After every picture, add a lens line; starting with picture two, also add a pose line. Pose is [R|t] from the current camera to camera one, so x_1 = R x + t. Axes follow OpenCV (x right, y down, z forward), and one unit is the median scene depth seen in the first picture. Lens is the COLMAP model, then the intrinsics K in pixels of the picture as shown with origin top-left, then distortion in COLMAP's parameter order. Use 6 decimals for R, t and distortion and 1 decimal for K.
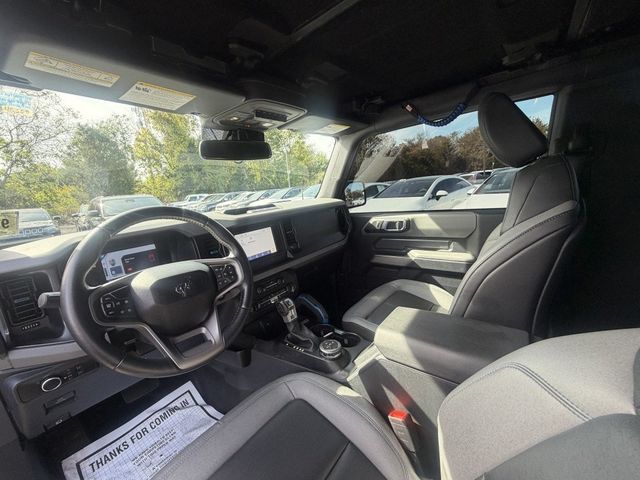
lens RADIAL K [[251.9, 0, 316.7], [0, 251.9, 242.9], [0, 0, 1]] dist [-0.003976, 0.000776]
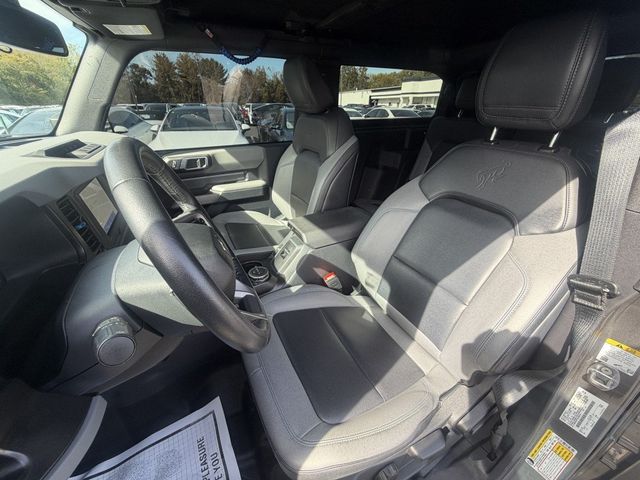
lens RADIAL K [[251.9, 0, 316.3], [0, 251.9, 244.1], [0, 0, 1]] dist [-0.003976, 0.000776]
pose [[0.414789, -0.353239, 0.838553, -0.456884], [0.147444, 0.935484, 0.321138, -0.021694], [-0.897892, -0.009565, 0.440112, 0.161300]]
